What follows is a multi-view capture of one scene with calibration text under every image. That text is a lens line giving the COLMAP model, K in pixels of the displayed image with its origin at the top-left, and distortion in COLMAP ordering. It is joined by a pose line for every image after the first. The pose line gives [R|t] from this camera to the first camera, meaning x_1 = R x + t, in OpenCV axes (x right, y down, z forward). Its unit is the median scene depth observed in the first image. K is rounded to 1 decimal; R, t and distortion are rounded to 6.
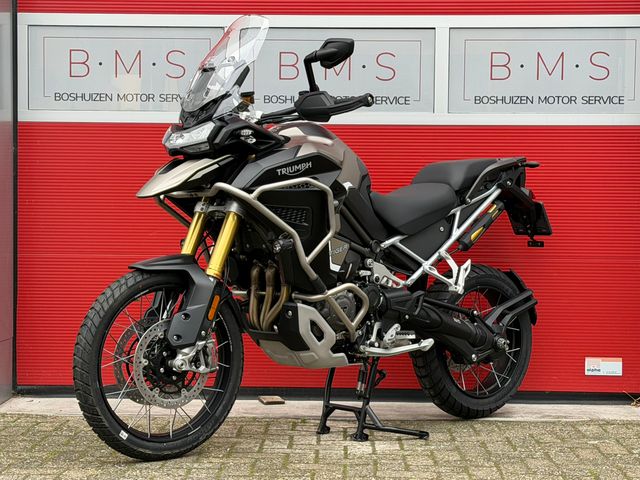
lens RADIAL K [[1340.0, 0, 320.0], [0, 1340.0, 240.0], [0, 0, 1]] dist [0.160849, 0.337590]
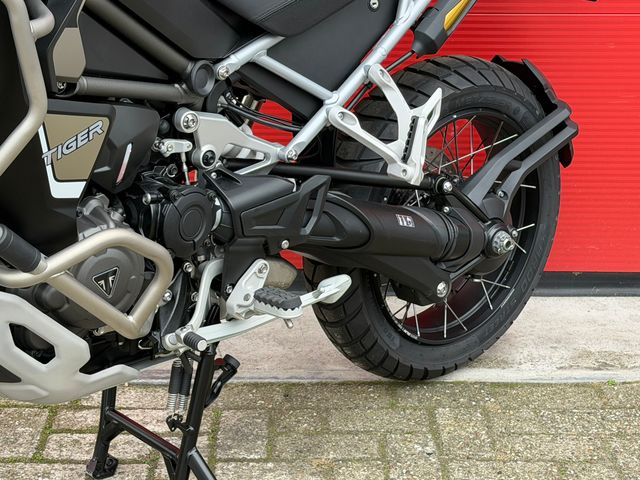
lens RADIAL K [[1340.0, 0, 320.0], [0, 1340.0, 240.0], [0, 0, 1]] dist [0.160849, 0.337590]
pose [[0.999147, -0.013675, 0.038955, 0.059897], [0.000176, 0.944957, 0.327193, -0.078457], [-0.041285, -0.326908, 0.944154, 0.614663]]
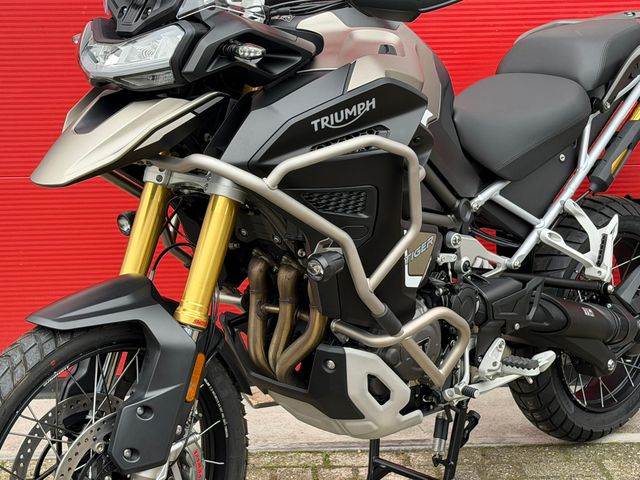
lens RADIAL K [[1340.0, 0, 320.0], [0, 1340.0, 240.0], [0, 0, 1]] dist [0.160849, 0.337590]
pose [[0.996834, -0.038303, 0.069679, -0.059350], [0.023031, 0.977848, 0.208044, -0.102448], [-0.076104, -0.205781, 0.975634, 0.448195]]
